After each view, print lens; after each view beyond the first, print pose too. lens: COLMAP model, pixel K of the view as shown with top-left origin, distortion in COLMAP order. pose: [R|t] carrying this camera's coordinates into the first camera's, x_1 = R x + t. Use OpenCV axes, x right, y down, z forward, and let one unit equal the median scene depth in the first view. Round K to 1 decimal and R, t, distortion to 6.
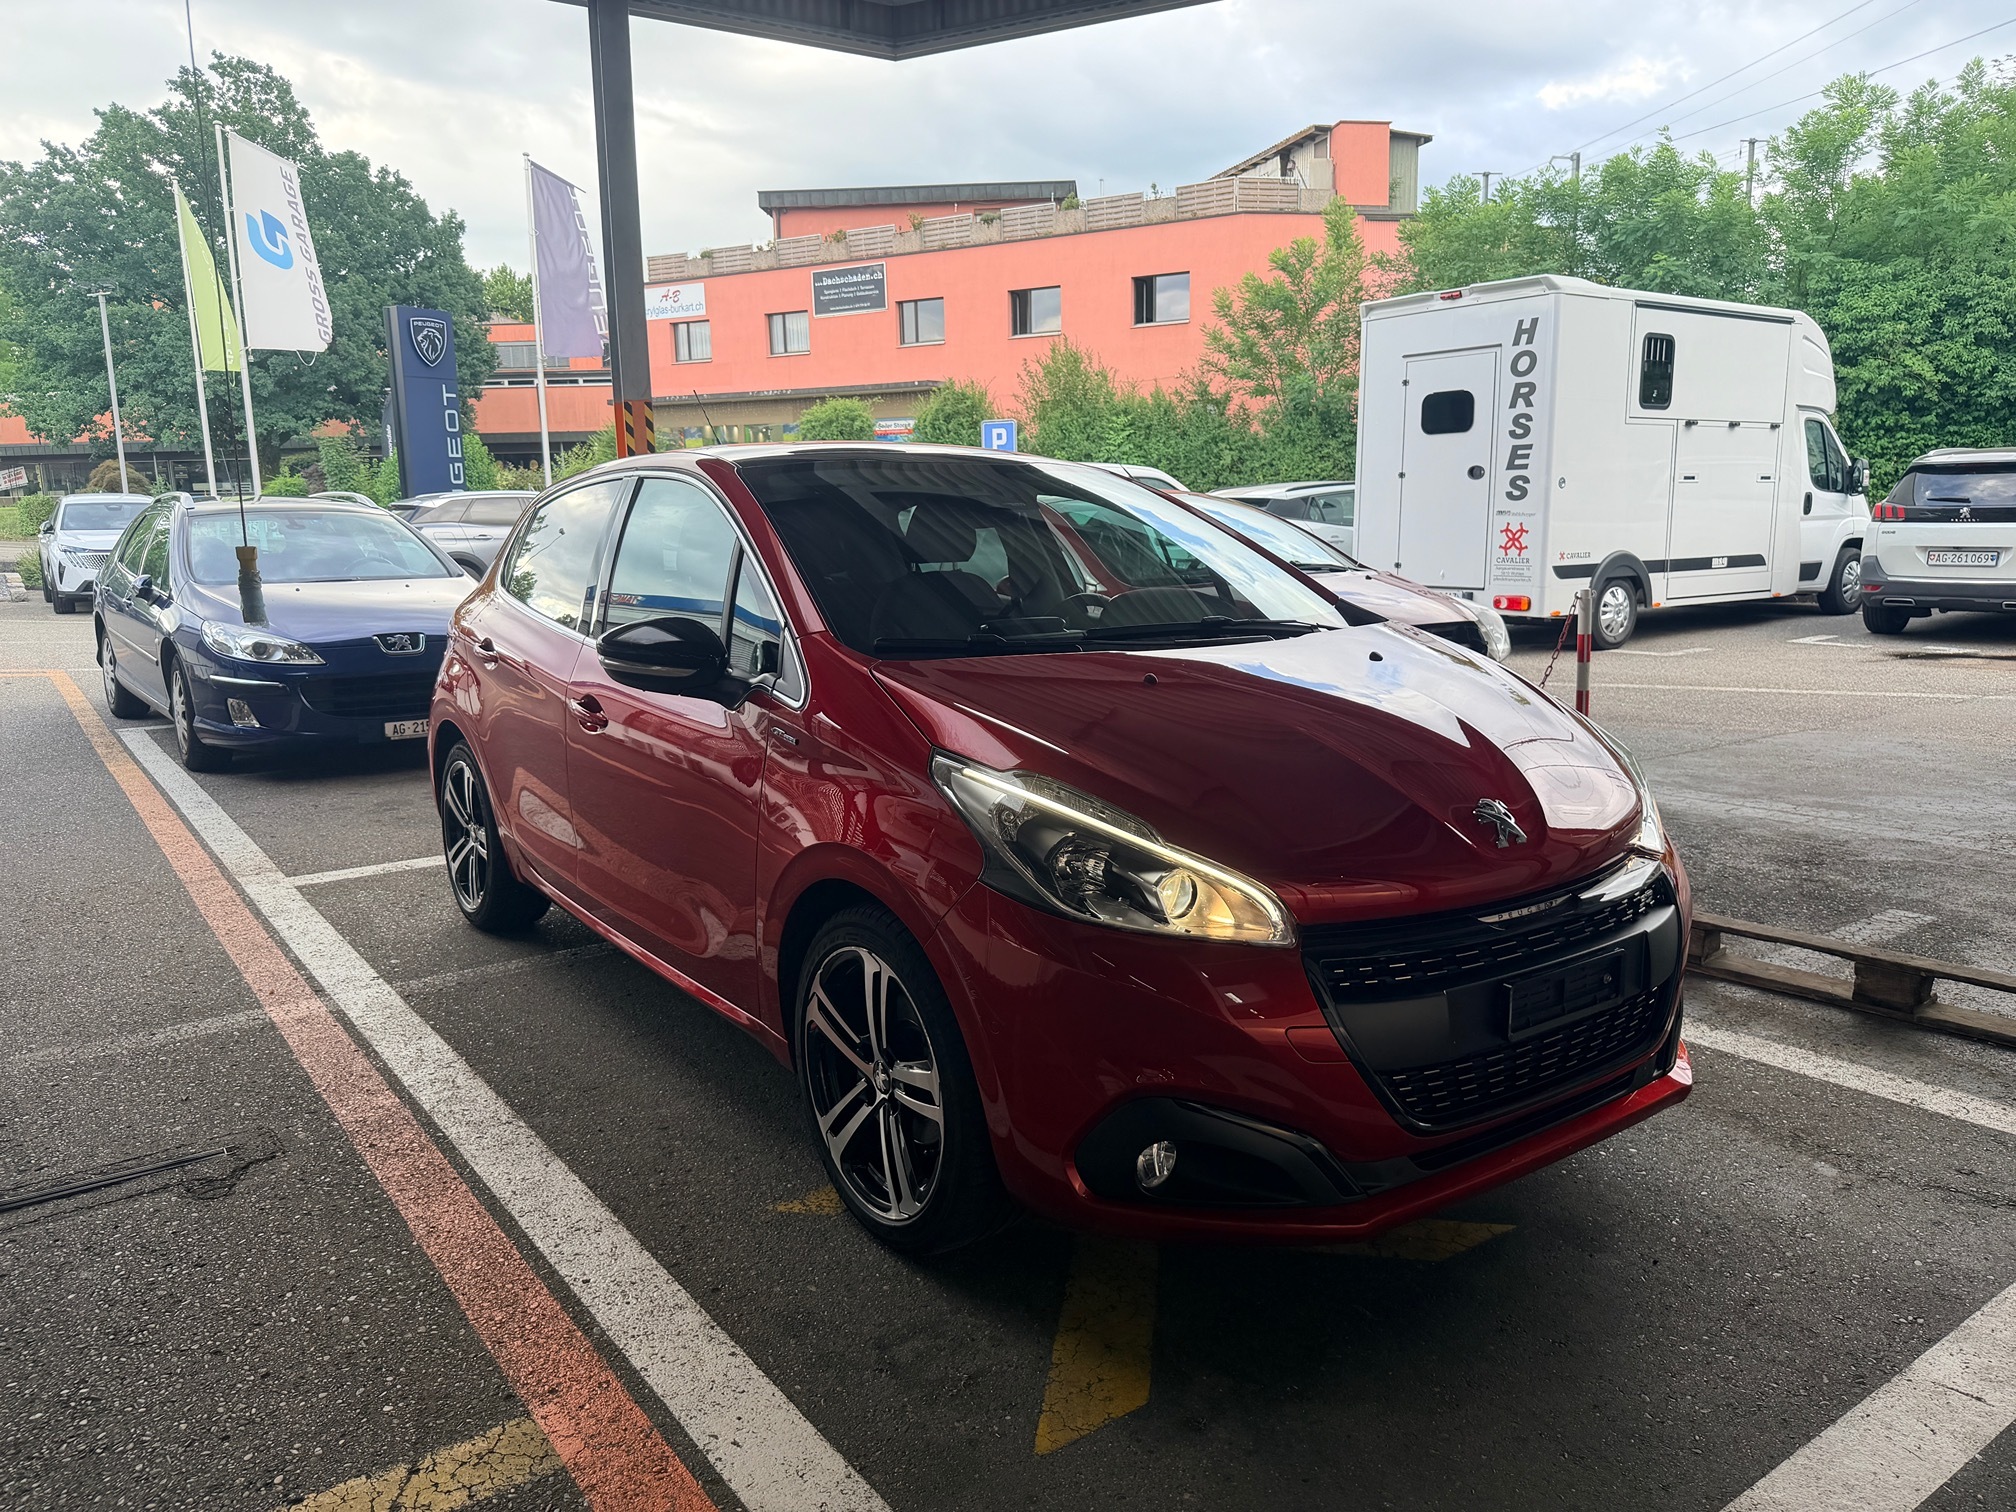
lens RADIAL K [[1502.2, 0, 1008.0], [0, 1502.2, 756.0], [0, 0, 1]] dist [0.068615, -0.089119]
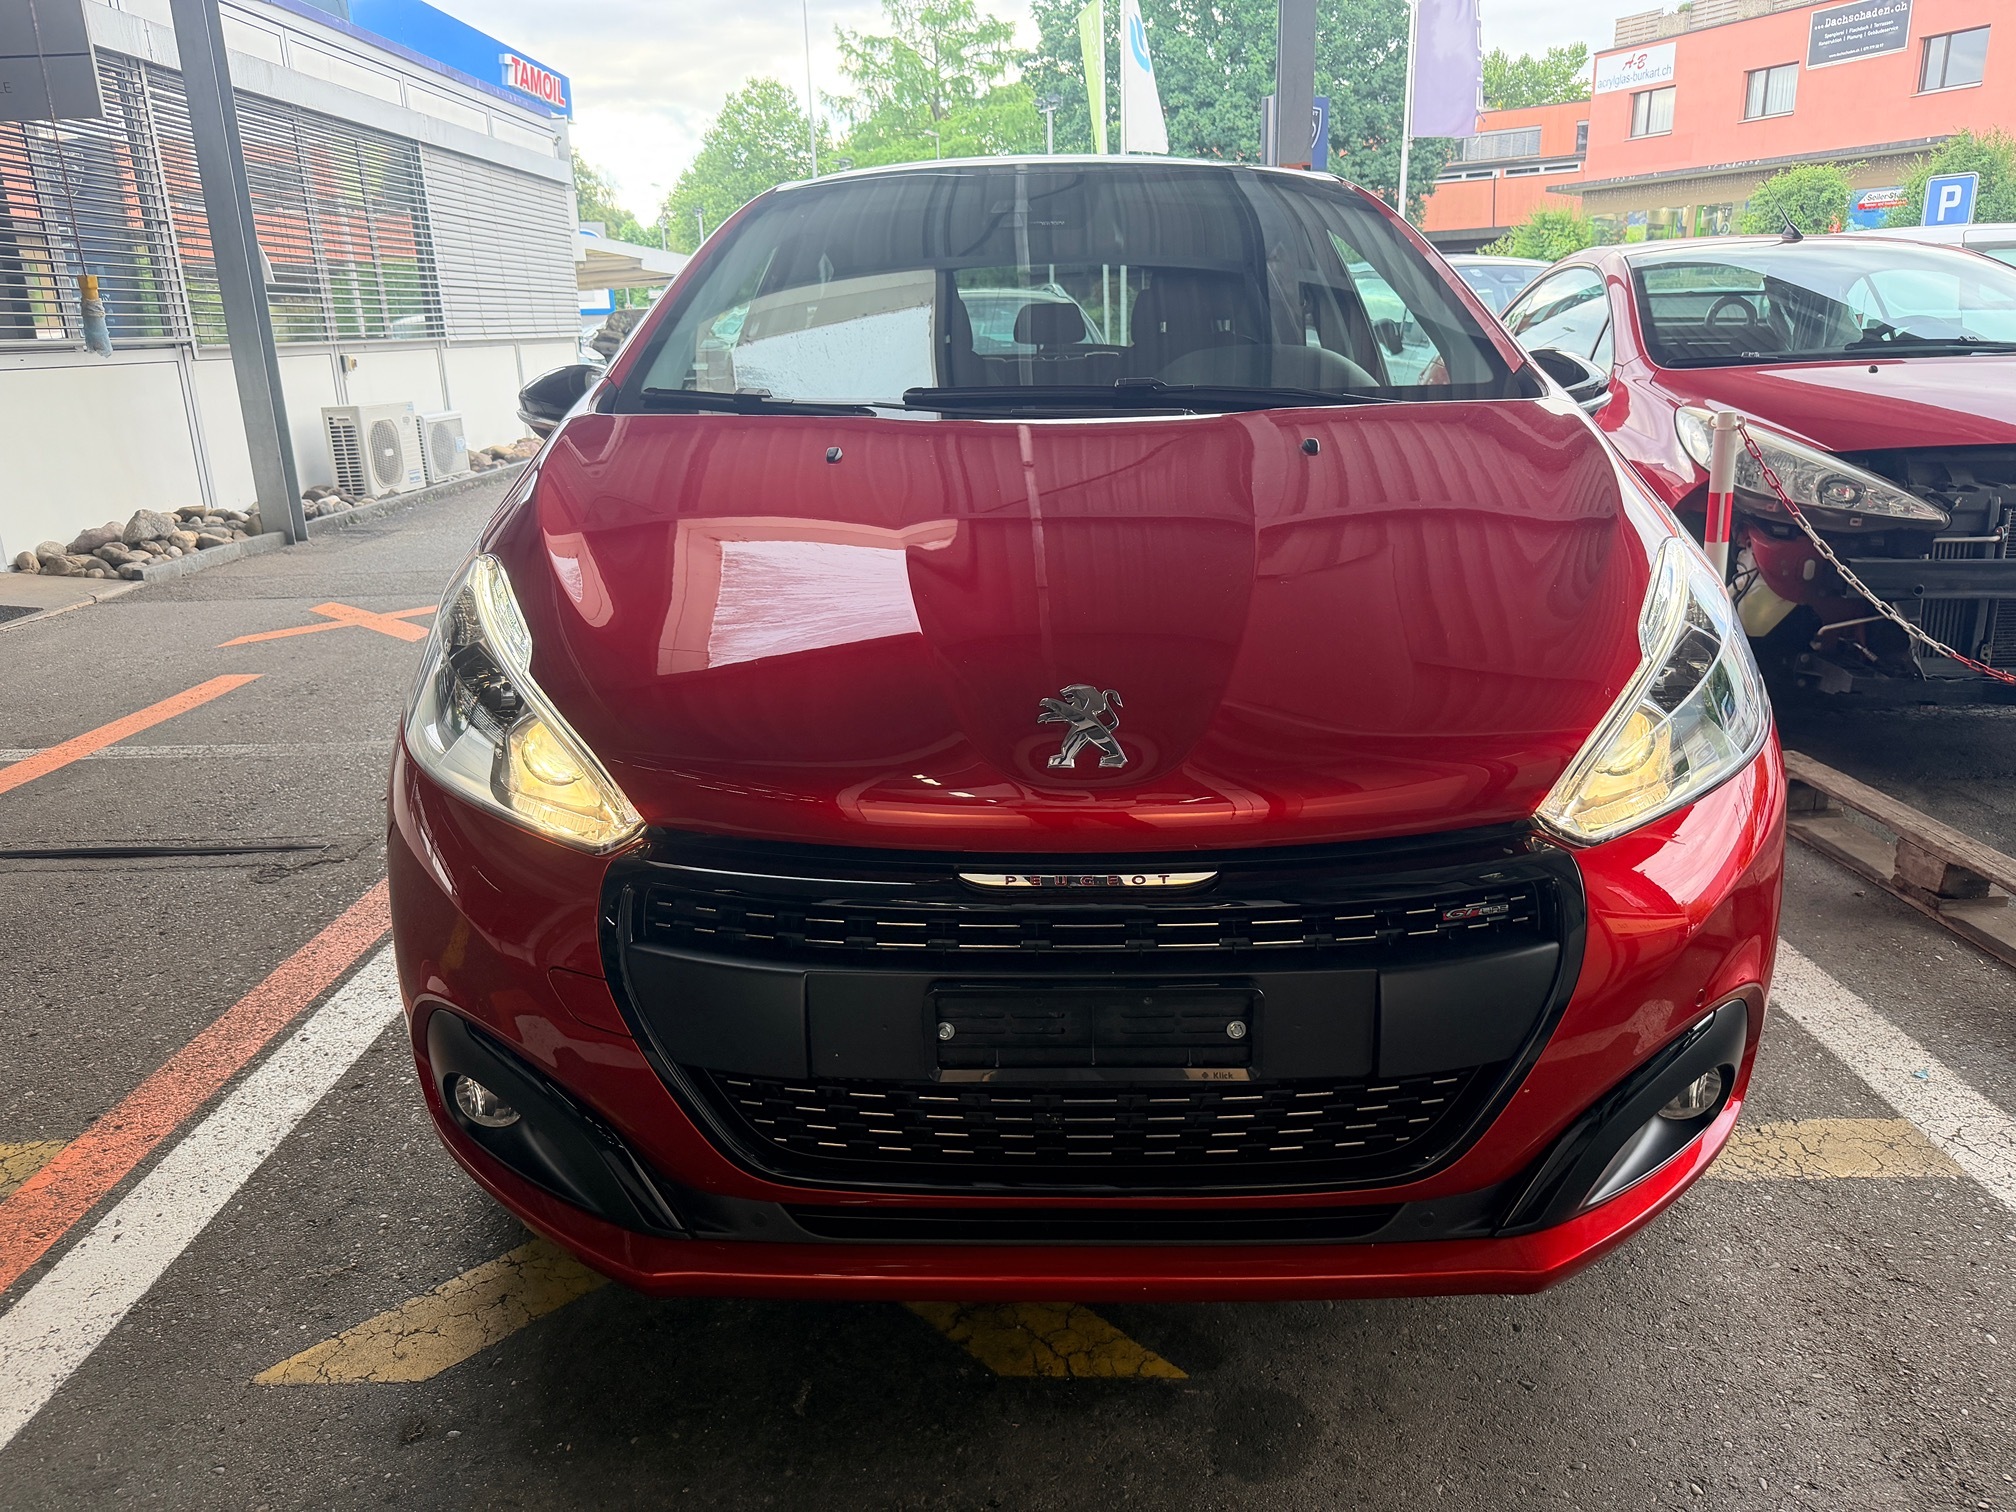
lens RADIAL K [[1470.7, 0, 956.4], [0, 1470.7, 758.0], [0, 0, 1]] dist [-0.004423, -0.006668]
pose [[0.791285, 0.166284, -0.588403, 0.130341], [-0.087060, 0.983146, 0.160762, -0.006104], [0.605218, -0.075982, 0.792425, 0.110876]]
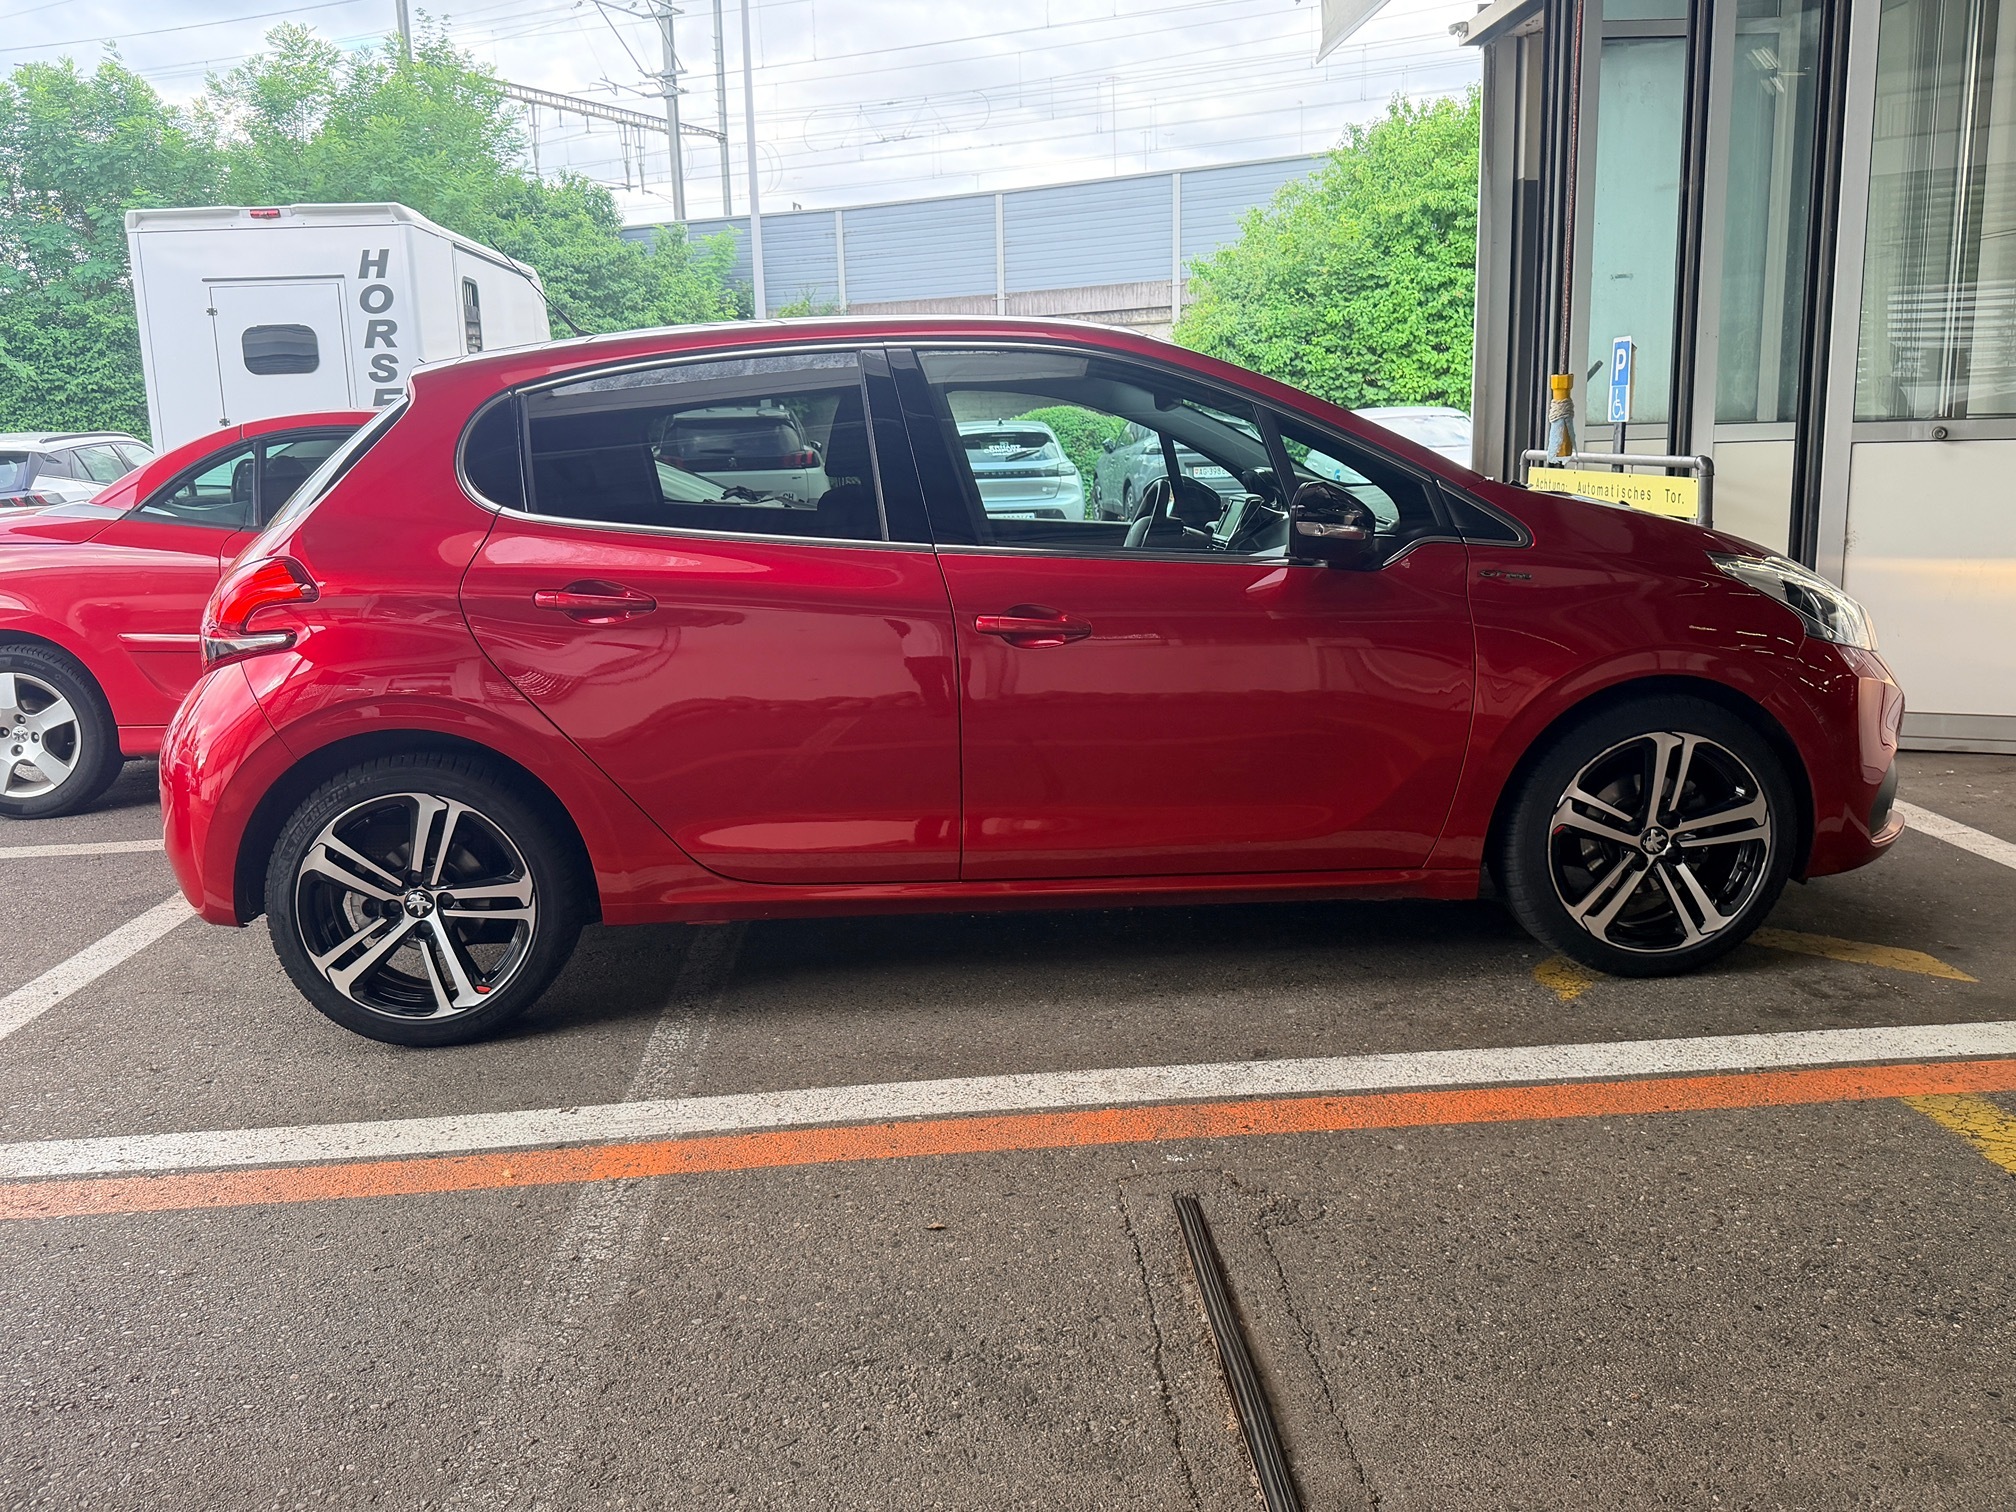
lens RADIAL K [[1601.7, 0, 1053.5], [0, 1601.7, 751.9], [0, 0, 1]] dist [0.103342, -0.123884]
pose [[0.521776, -0.168773, 0.836221, -0.313562], [0.170963, 0.981036, 0.091325, -0.012009], [-0.835776, 0.095311, 0.540735, 0.157587]]
